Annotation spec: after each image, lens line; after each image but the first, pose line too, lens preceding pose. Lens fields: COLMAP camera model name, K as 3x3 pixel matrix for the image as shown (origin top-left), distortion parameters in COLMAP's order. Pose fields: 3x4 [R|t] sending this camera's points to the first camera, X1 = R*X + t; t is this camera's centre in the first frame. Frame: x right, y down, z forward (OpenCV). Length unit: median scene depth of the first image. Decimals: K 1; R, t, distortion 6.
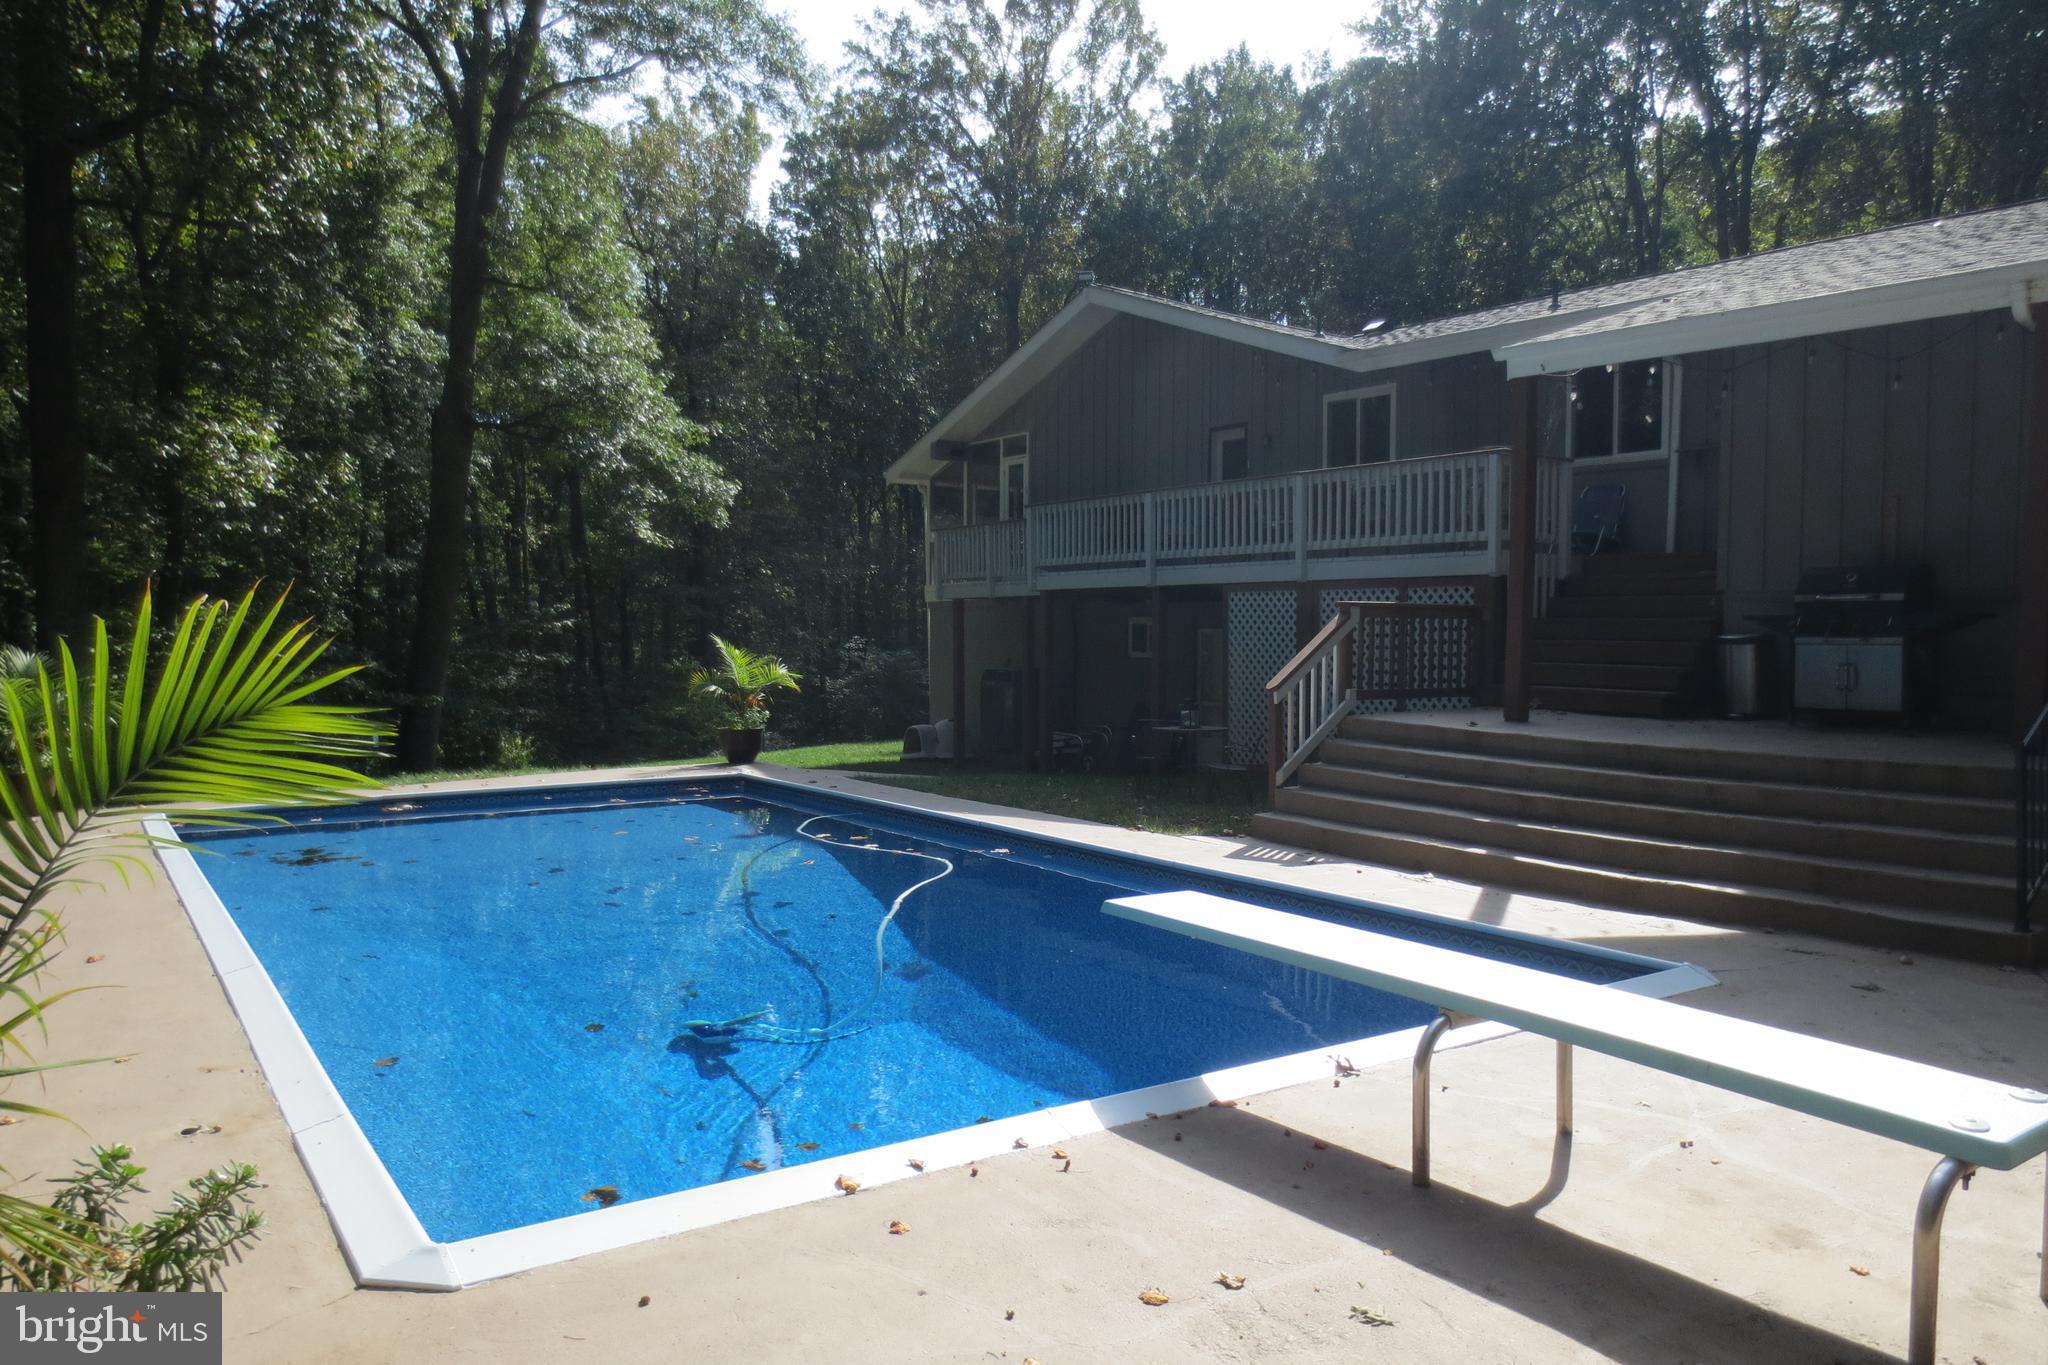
lens RADIAL K [[1461.7, 0, 1033.0], [0, 1461.7, 695.9], [0, 0, 1]] dist [-0.011358, -0.004386]
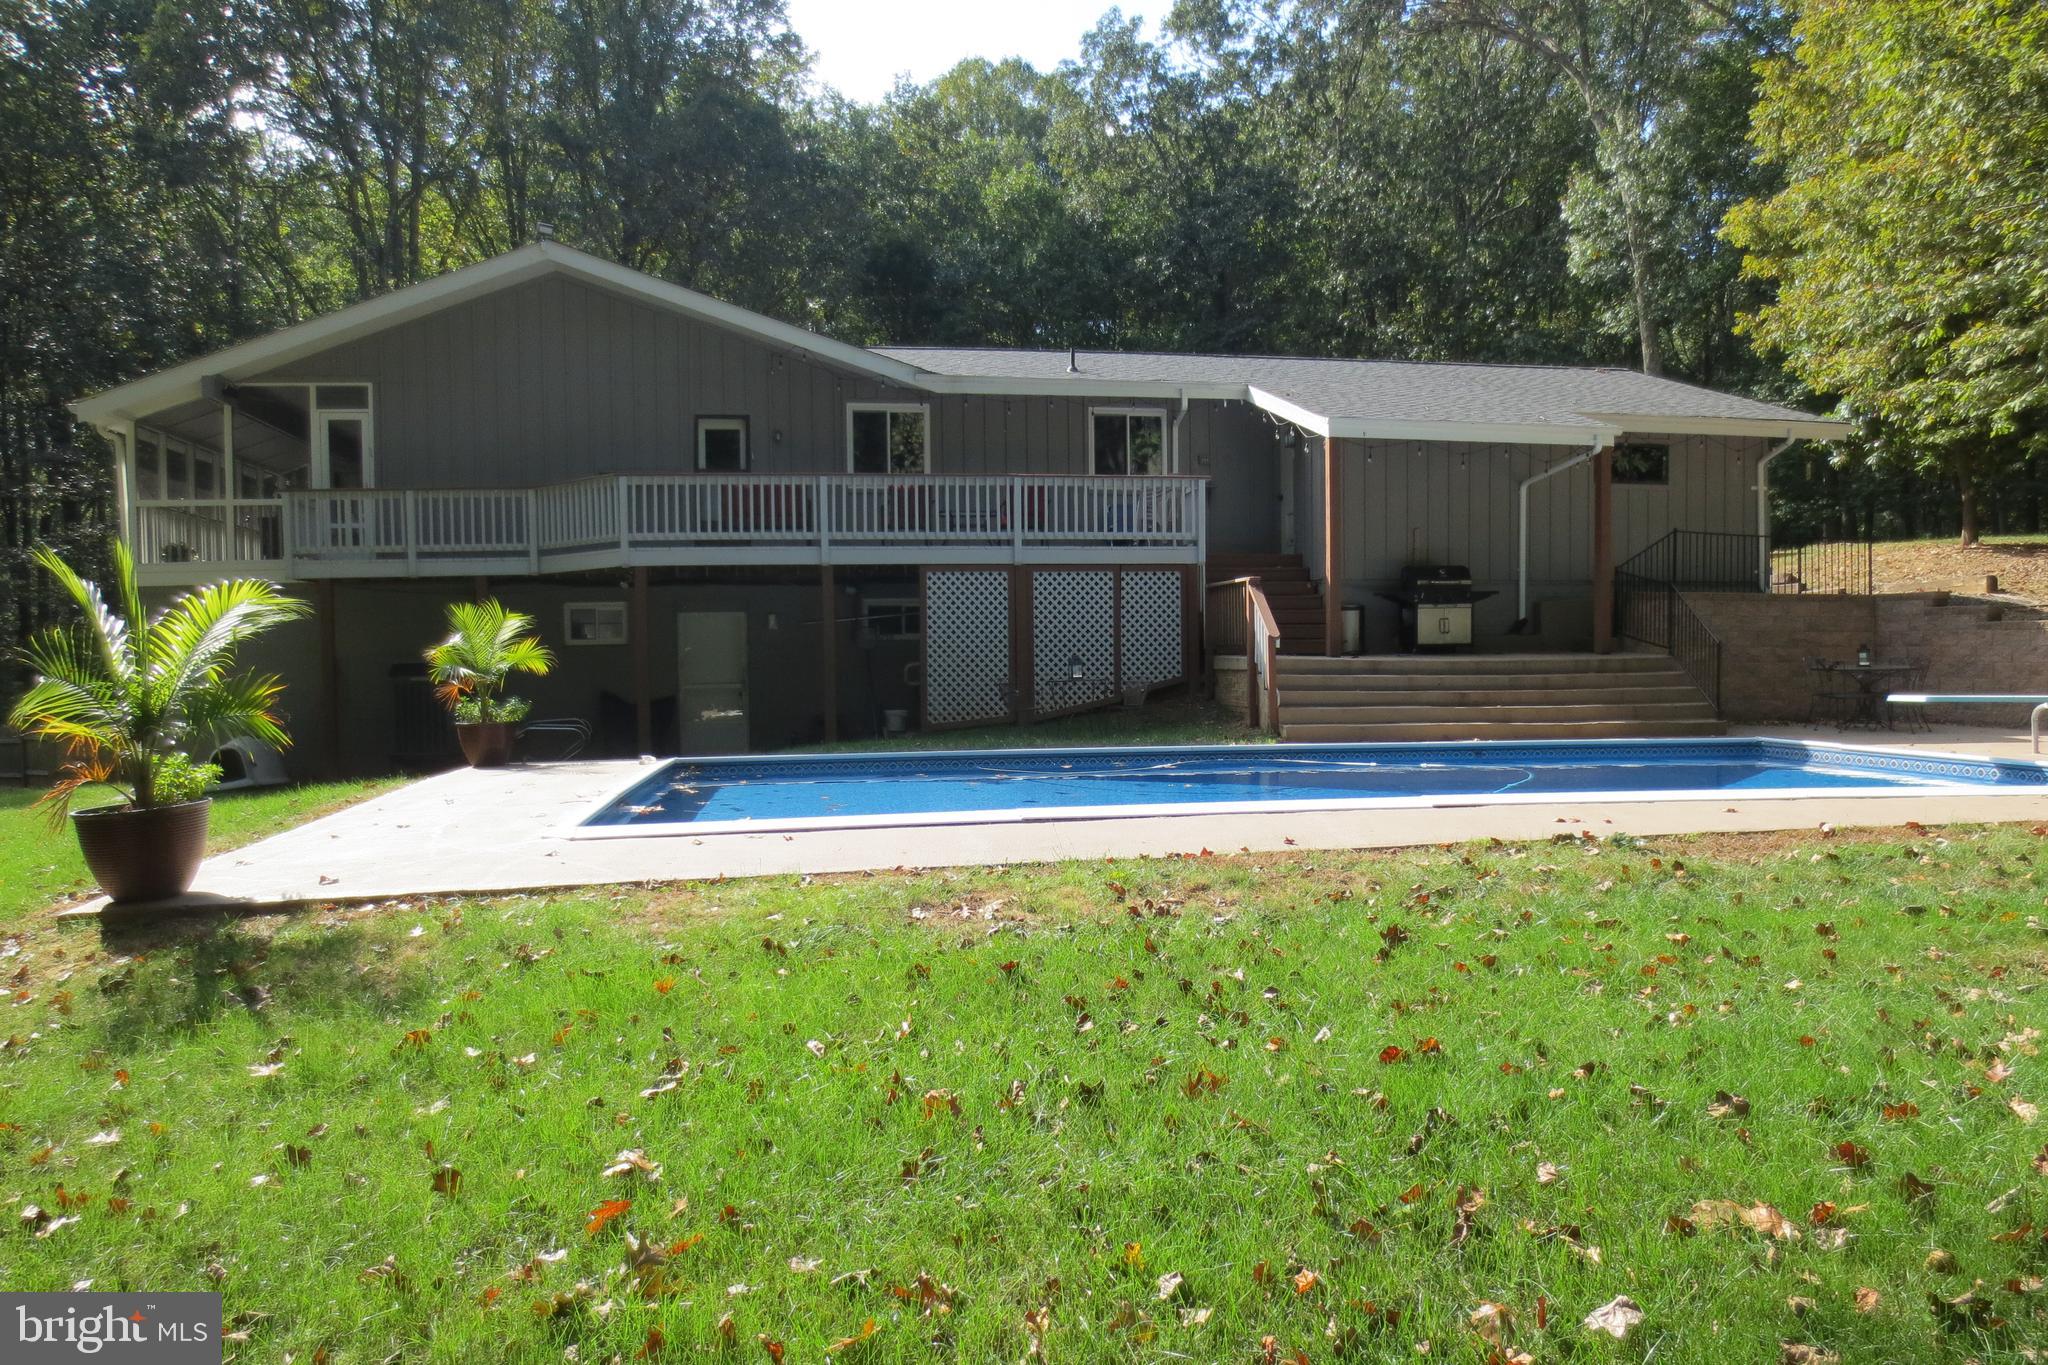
lens RADIAL K [[1461.7, 0, 1033.0], [0, 1461.7, 695.9], [0, 0, 1]] dist [-0.011358, -0.004386]
pose [[0.477968, -0.027904, 0.877934, -0.721538], [0.060028, 0.998196, -0.000954, 0.023925], [-0.876324, 0.053157, 0.478781, 0.371428]]
